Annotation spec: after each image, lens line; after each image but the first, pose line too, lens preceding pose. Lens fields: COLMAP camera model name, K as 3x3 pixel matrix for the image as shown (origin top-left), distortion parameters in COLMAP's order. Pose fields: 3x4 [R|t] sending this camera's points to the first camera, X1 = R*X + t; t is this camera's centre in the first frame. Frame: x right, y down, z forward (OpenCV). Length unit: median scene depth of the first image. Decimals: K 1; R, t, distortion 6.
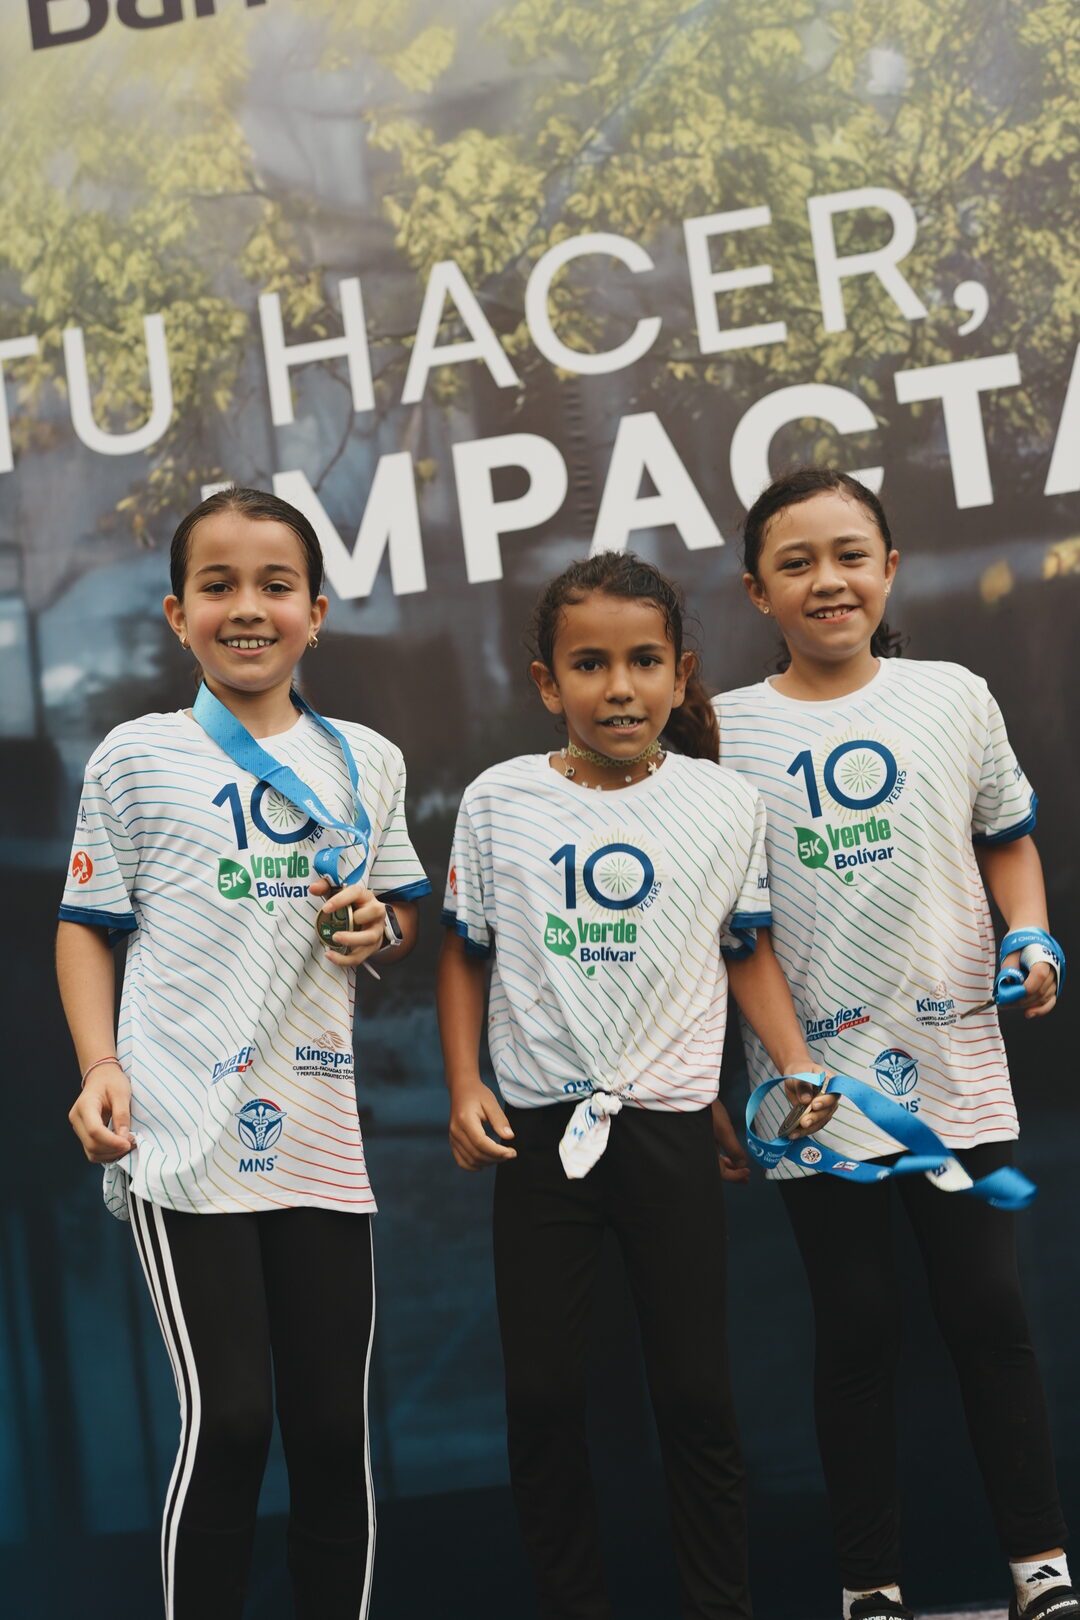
lens RADIAL K [[2255.4, 0, 534.6], [0, 2255.4, 826.5], [0, 0, 1]] dist [0.005837, 0.000000]
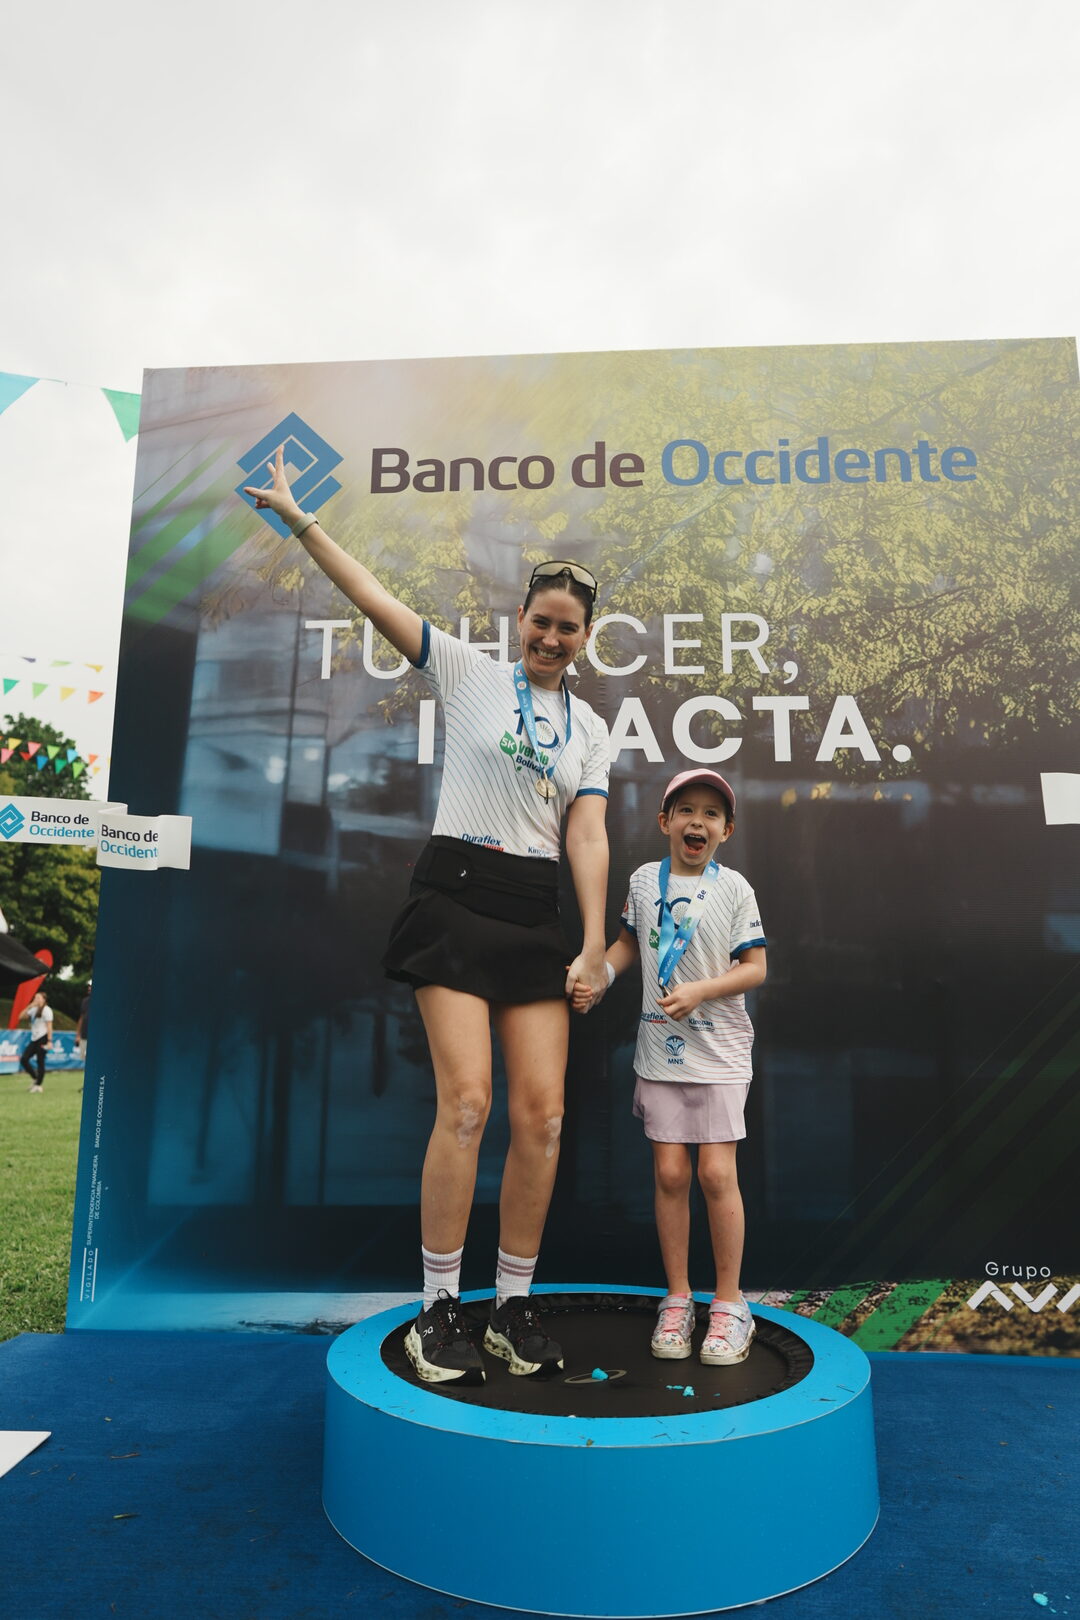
lens RADIAL K [[1066.2, 0, 537.6], [0, 1066.2, 807.1], [0, 0, 1]] dist [-0.041971, 0.052109]
pose [[0.986318, 0.148590, 0.071394, -0.097669], [-0.138199, 0.981393, -0.133299, 0.065602], [-0.089872, 0.121609, 0.988501, 0.023049]]
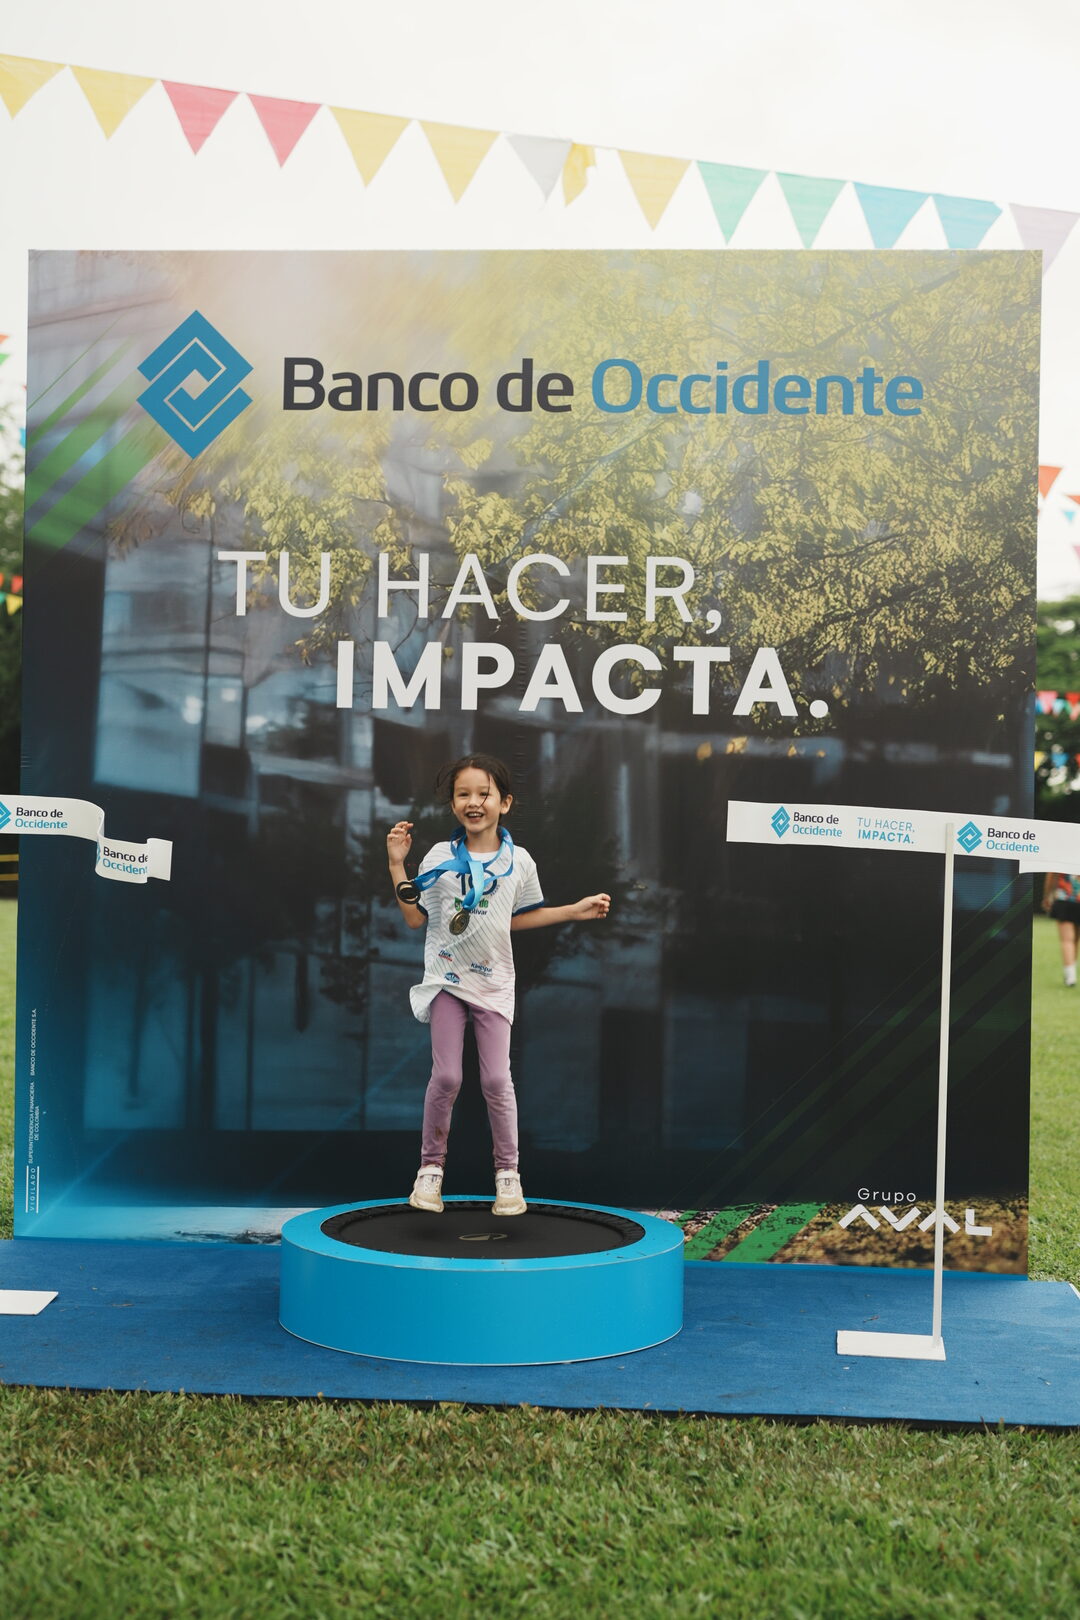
lens RADIAL K [[2255.4, 0, 529.8], [0, 2255.4, 788.7], [0, 0, 1]] dist [0.005837, 0.000000]
pose [[0.985658, 0.144389, 0.087355, -0.138385], [-0.149816, 0.986945, 0.059116, -0.168629], [-0.077679, -0.071355, 0.994422, -1.094662]]
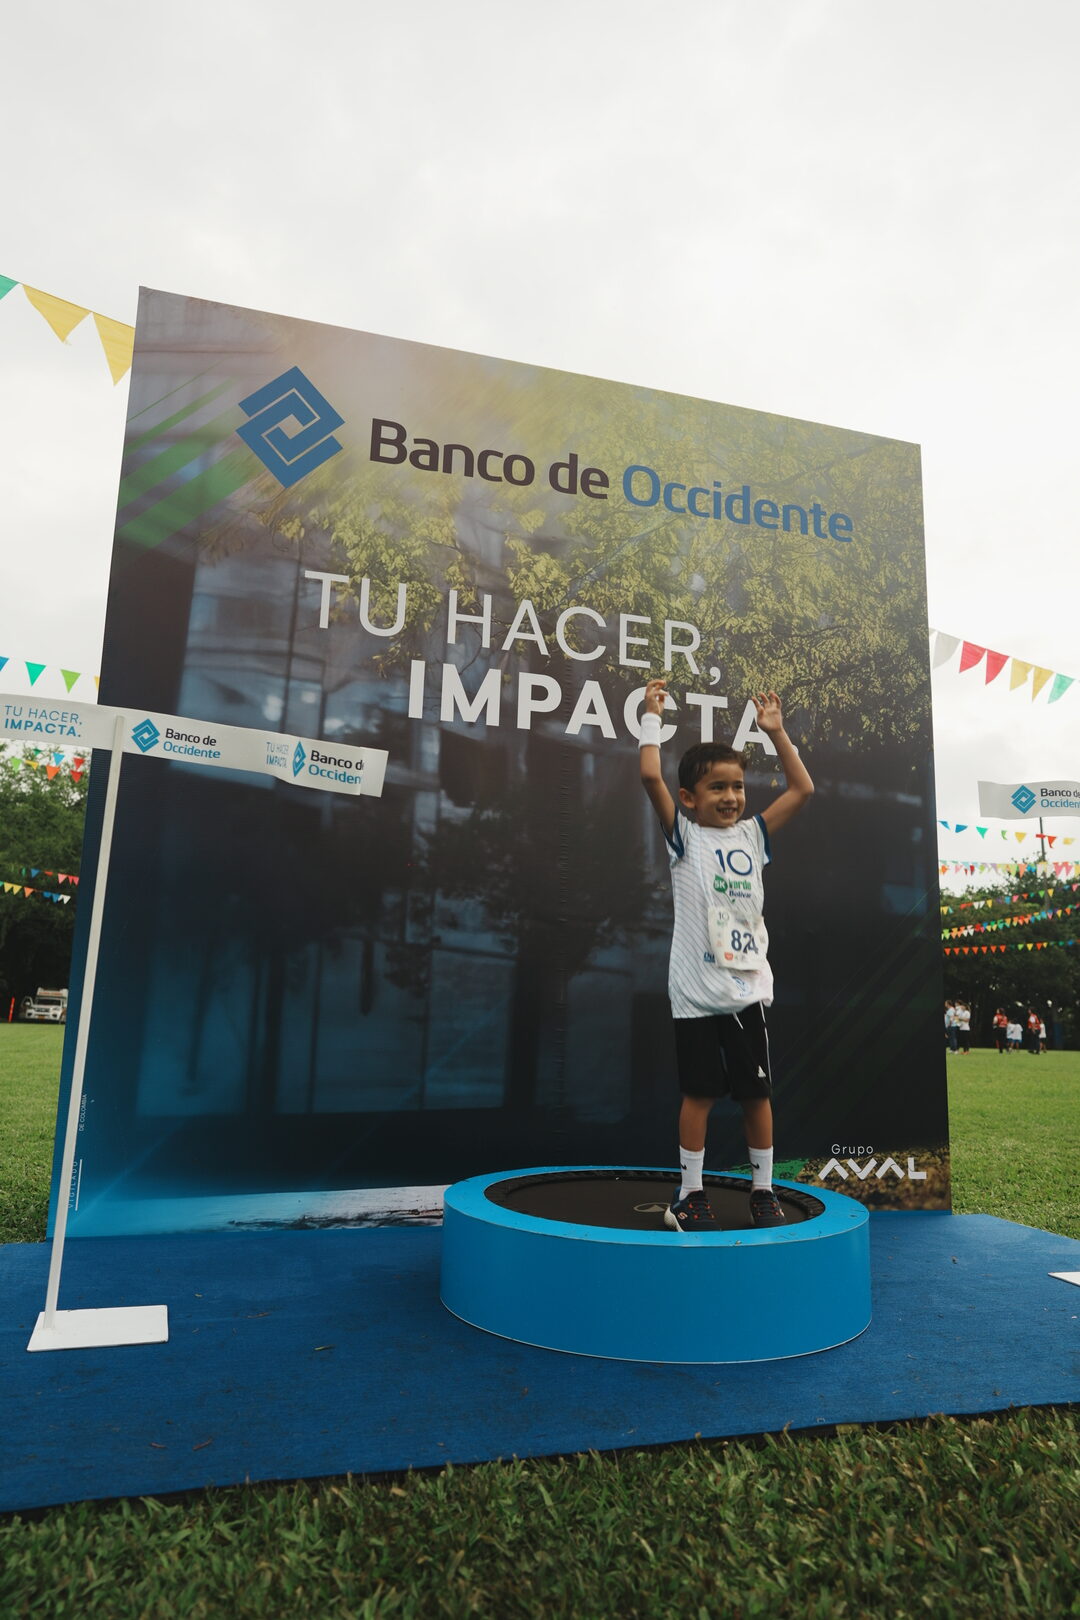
lens RADIAL K [[1066.2, 0, 535.6], [0, 1066.2, 805.4], [0, 0, 1]] dist [-0.041971, 0.052109]
pose [[0.884985, 0.224844, 0.407733, -0.455086], [-0.172916, 0.971761, -0.160562, 0.150622], [-0.432321, 0.071591, 0.898874, -0.023220]]
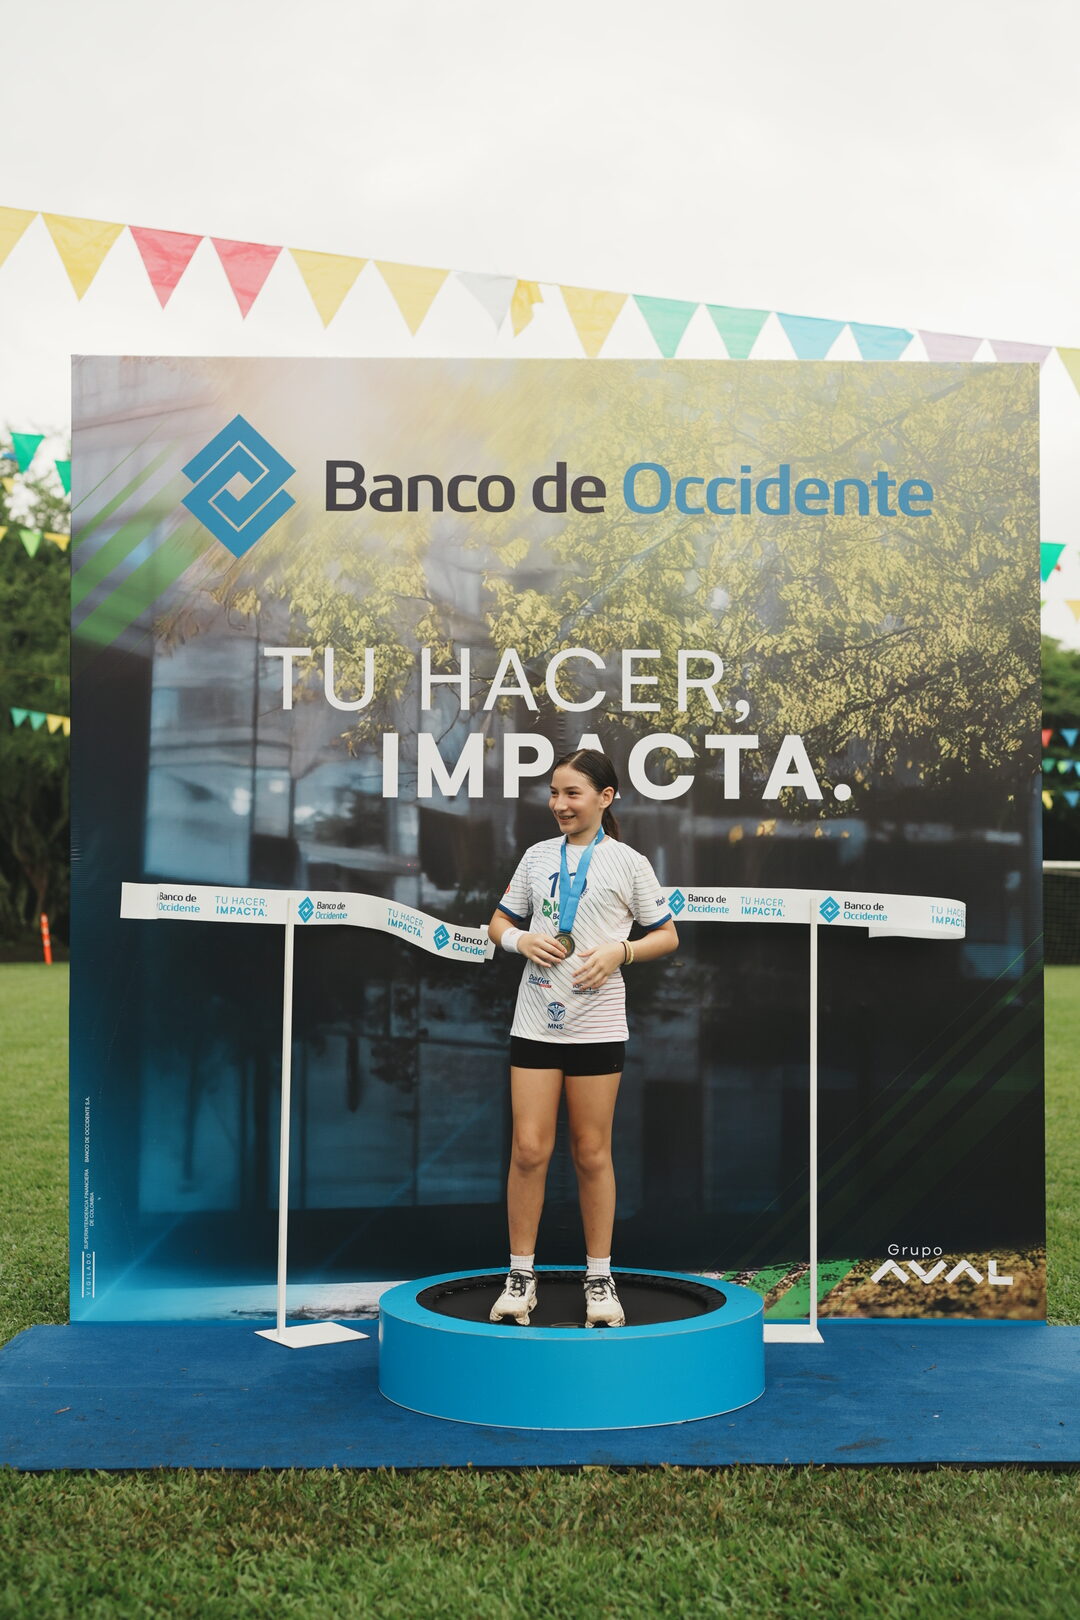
lens RADIAL K [[2255.4, 0, 529.7], [0, 2255.4, 799.9], [0, 0, 1]] dist [0.005837, 0.000000]
pose [[0.972922, 0.131059, 0.190382, -0.419693], [-0.138493, 0.990016, 0.026224, -0.166403], [-0.185044, -0.051881, 0.981360, -1.149733]]
